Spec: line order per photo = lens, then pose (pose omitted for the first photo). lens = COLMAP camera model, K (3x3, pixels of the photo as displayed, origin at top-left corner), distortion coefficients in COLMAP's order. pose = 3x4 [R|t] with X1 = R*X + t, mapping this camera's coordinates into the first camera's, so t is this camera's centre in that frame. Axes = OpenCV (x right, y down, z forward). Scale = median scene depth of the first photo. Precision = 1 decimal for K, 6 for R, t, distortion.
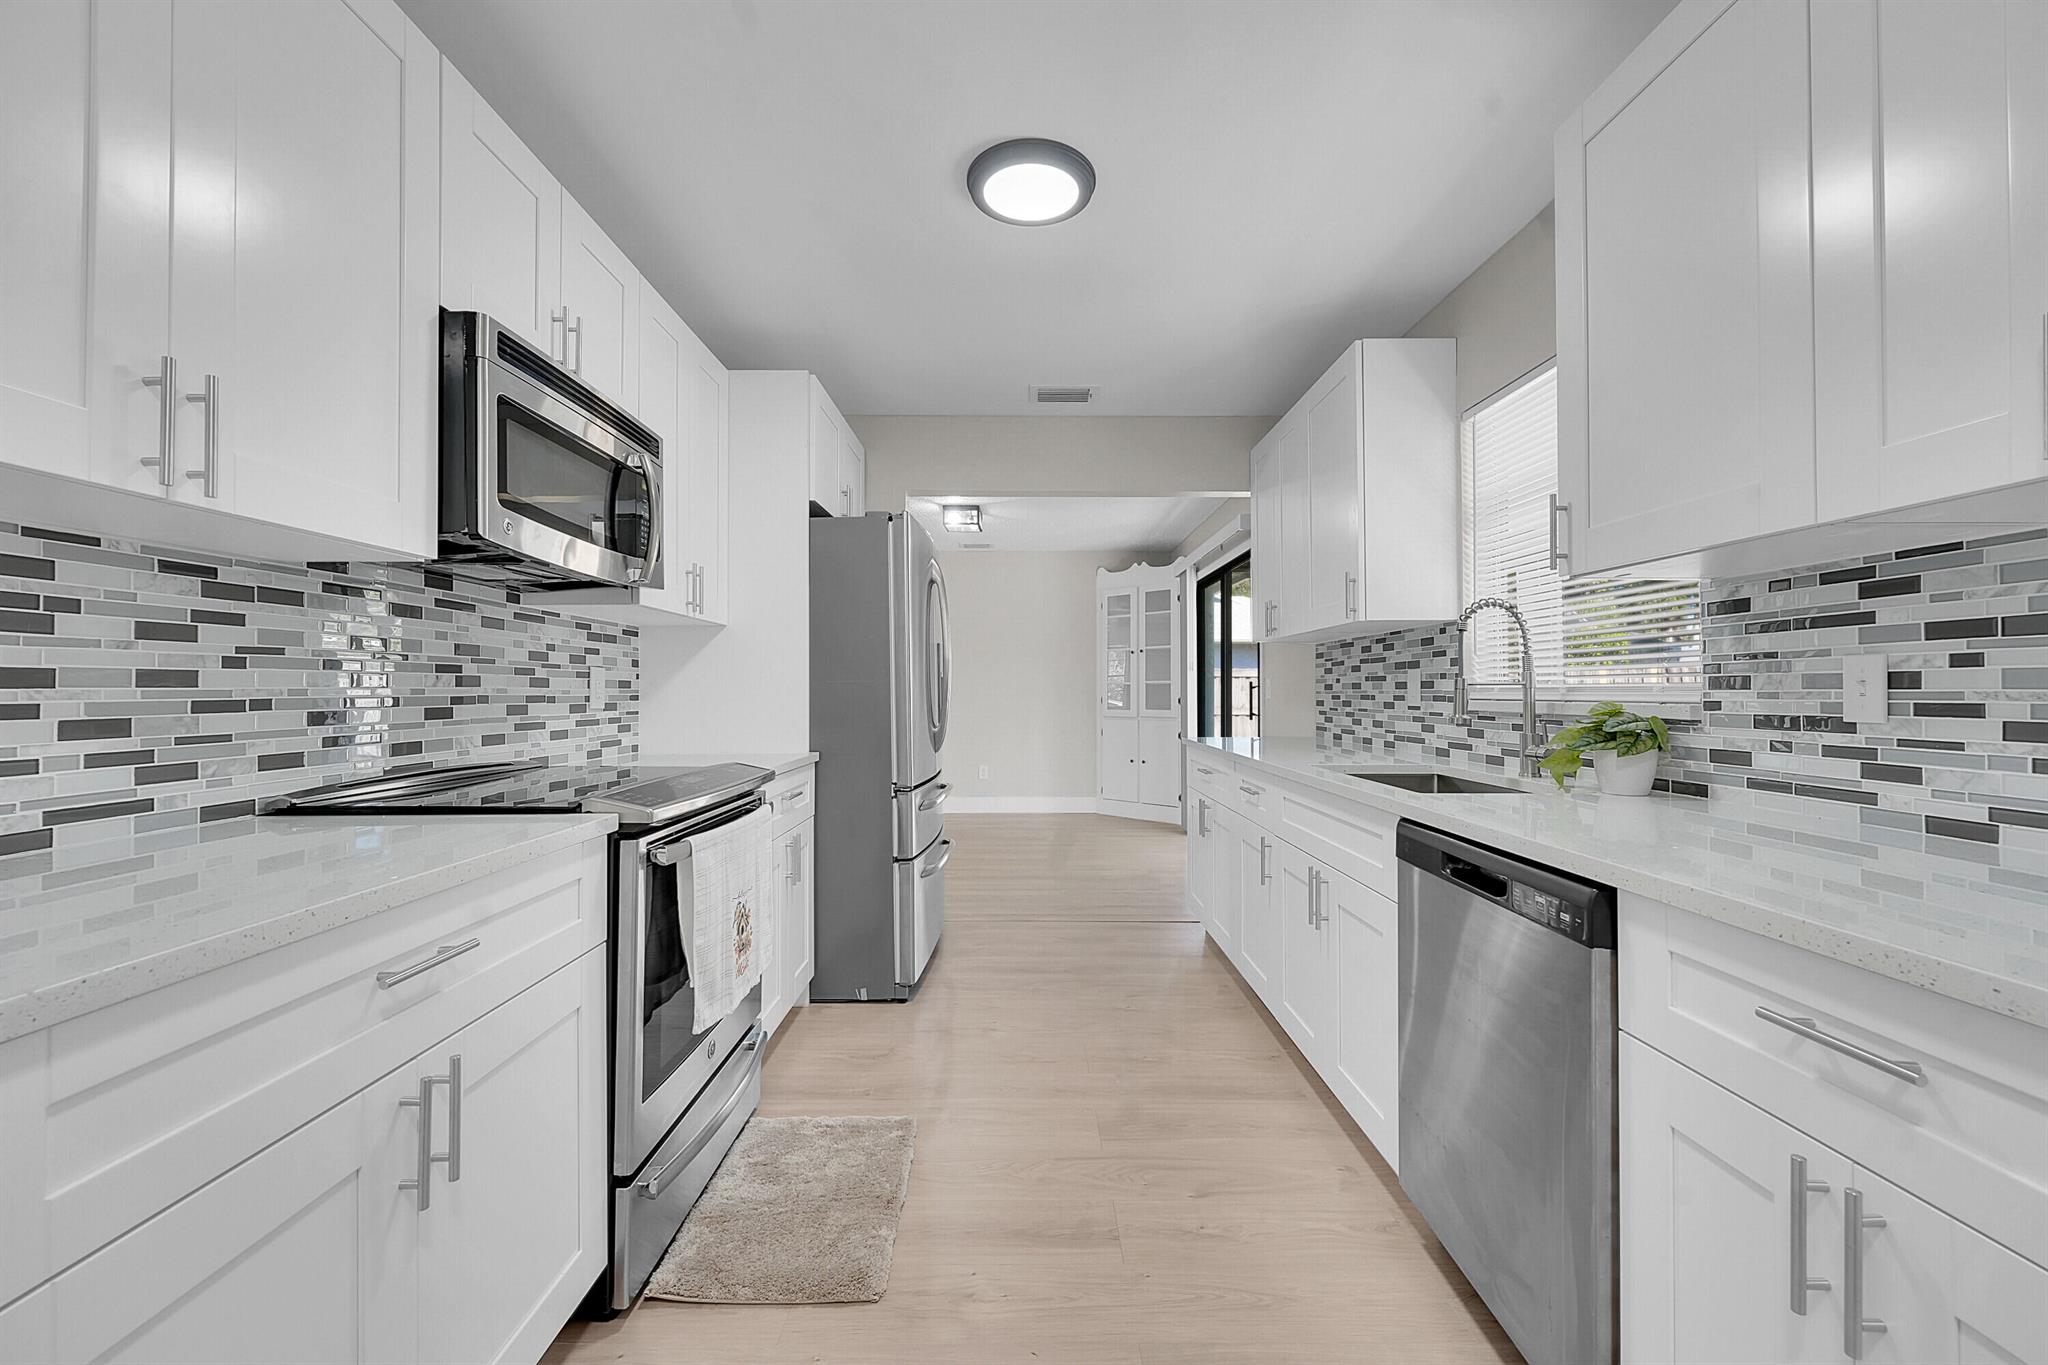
lens RADIAL K [[807.6, 0, 1024.0], [0, 807.6, 682.5], [0, 0, 1]] dist [-0.003085, -0.000132]
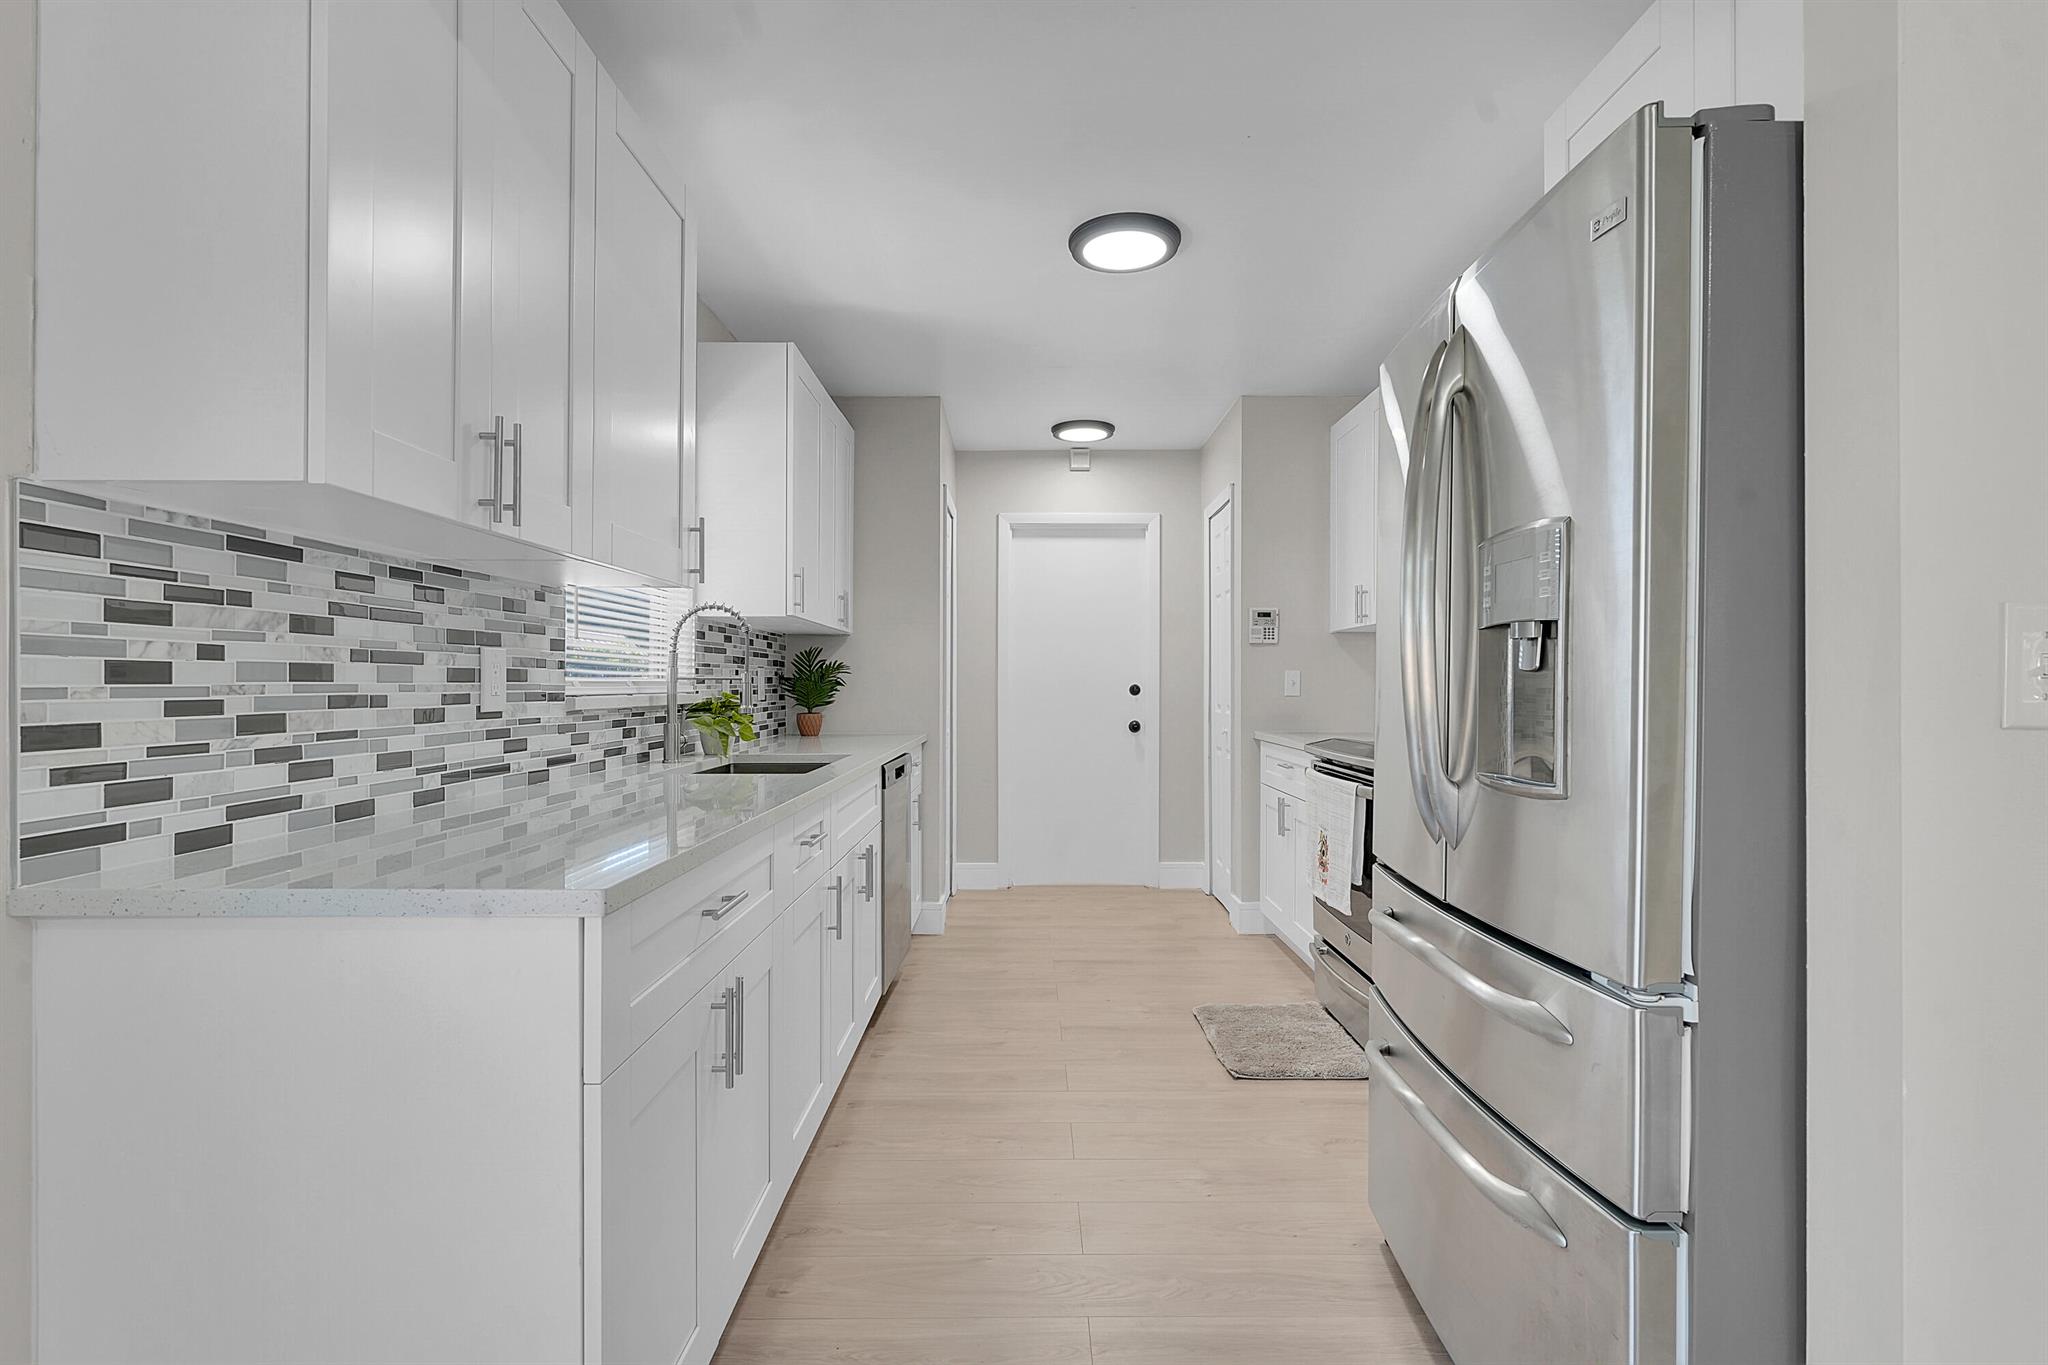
lens RADIAL K [[979.2, 0, 1024.0], [0, 979.2, 682.5], [0, 0, 1]] dist [-0.001957, -0.000294]
pose [[-0.999955, 0.007540, 0.005726, 0.100197], [0.007471, 0.999900, -0.011997, 0.019433], [-0.005816, -0.011953, -0.999912, 1.684097]]
